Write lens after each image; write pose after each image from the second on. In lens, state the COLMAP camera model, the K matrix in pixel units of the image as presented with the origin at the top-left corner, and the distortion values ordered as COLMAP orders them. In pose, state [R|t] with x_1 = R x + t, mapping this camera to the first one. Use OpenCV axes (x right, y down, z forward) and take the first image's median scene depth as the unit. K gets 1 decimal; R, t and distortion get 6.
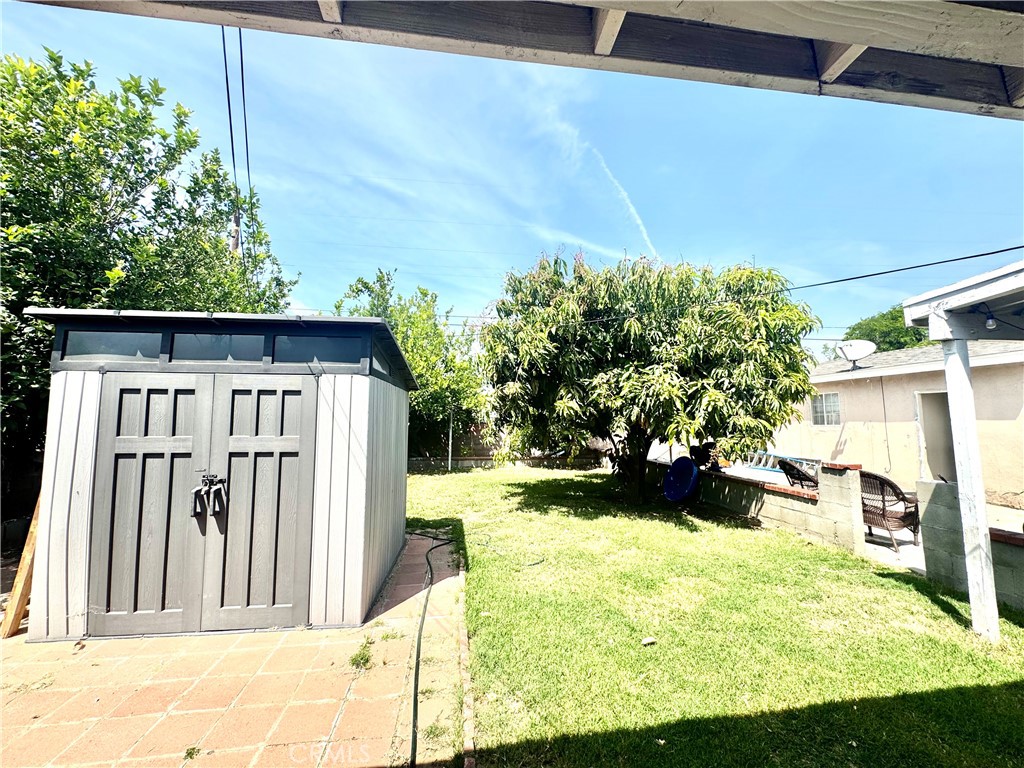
lens RADIAL K [[411.7, 0, 511.1], [0, 411.7, 381.9], [0, 0, 1]] dist [-0.001678, -0.000082]
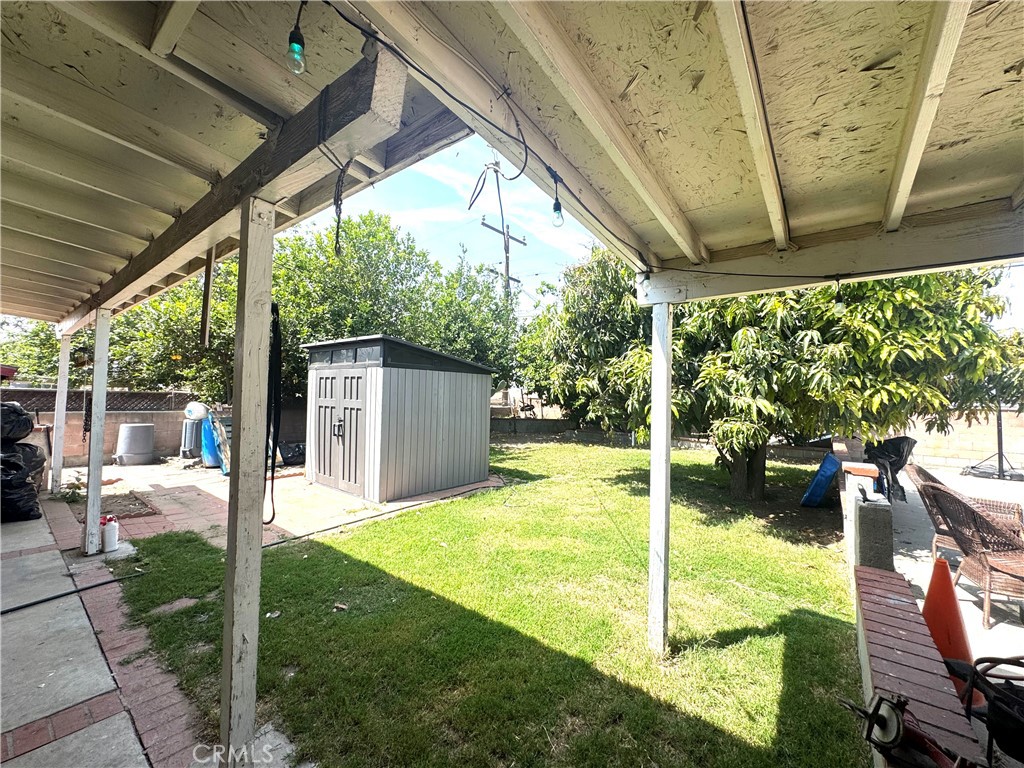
lens RADIAL K [[412.2, 0, 512.0], [0, 412.2, 384.0], [0, 0, 1]] dist [-0.000163, -0.000148]
pose [[0.694707, -0.002361, -0.719289, 1.413295], [0.047225, 0.997987, 0.042335, 0.005929], [0.717741, -0.063379, 0.693420, 0.176130]]
